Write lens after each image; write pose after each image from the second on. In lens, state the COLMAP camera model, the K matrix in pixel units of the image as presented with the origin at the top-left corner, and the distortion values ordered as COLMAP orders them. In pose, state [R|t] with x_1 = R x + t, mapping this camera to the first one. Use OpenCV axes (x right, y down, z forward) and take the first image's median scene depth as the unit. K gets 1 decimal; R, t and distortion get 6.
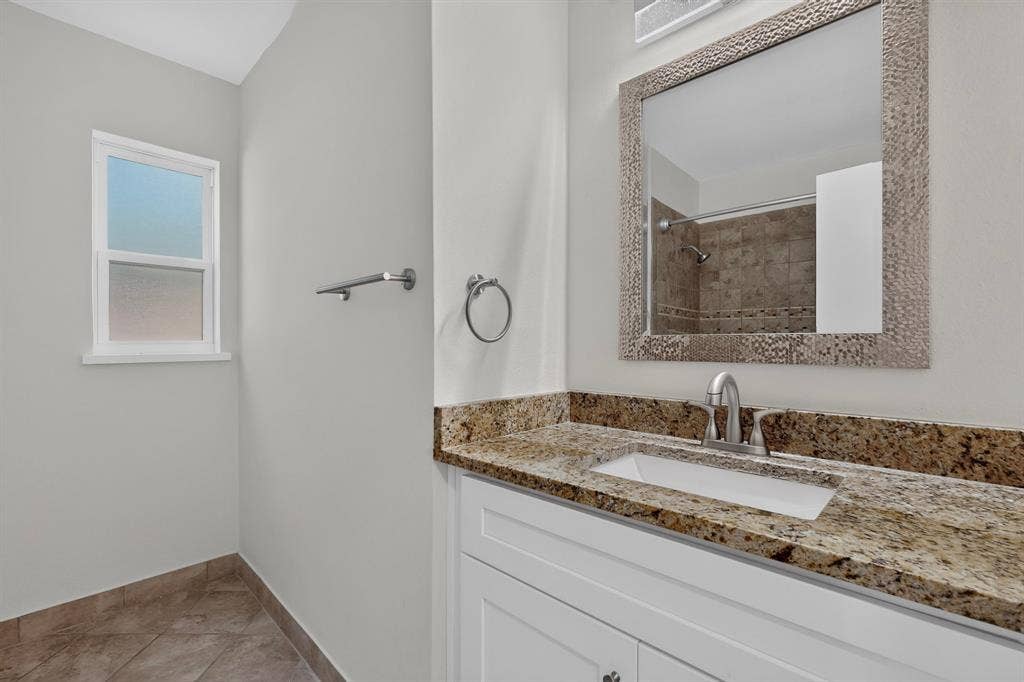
lens RADIAL K [[445.6, 0, 512.0], [0, 445.6, 341.0], [0, 0, 1]] dist [0.001043, 0.000335]
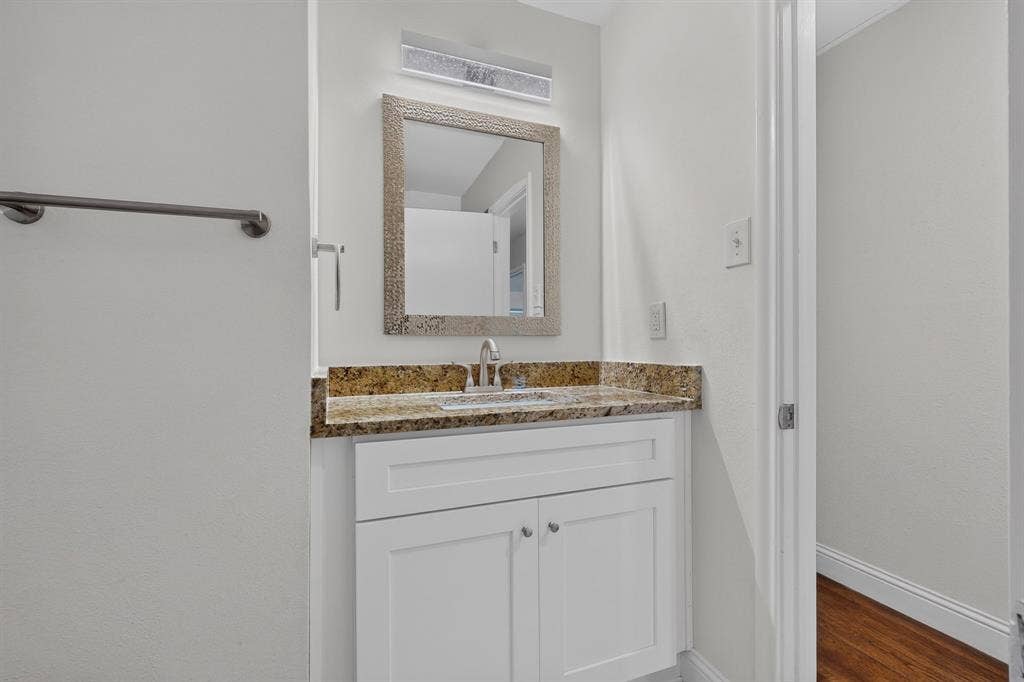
lens RADIAL K [[445.6, 0, 512.0], [0, 445.6, 341.0], [0, 0, 1]] dist [0.001043, 0.000335]
pose [[0.430700, 0.002851, 0.902491, -0.864005], [-0.000702, 0.999996, -0.002824, 0.082720], [-0.902495, 0.000583, 0.430700, 0.285702]]
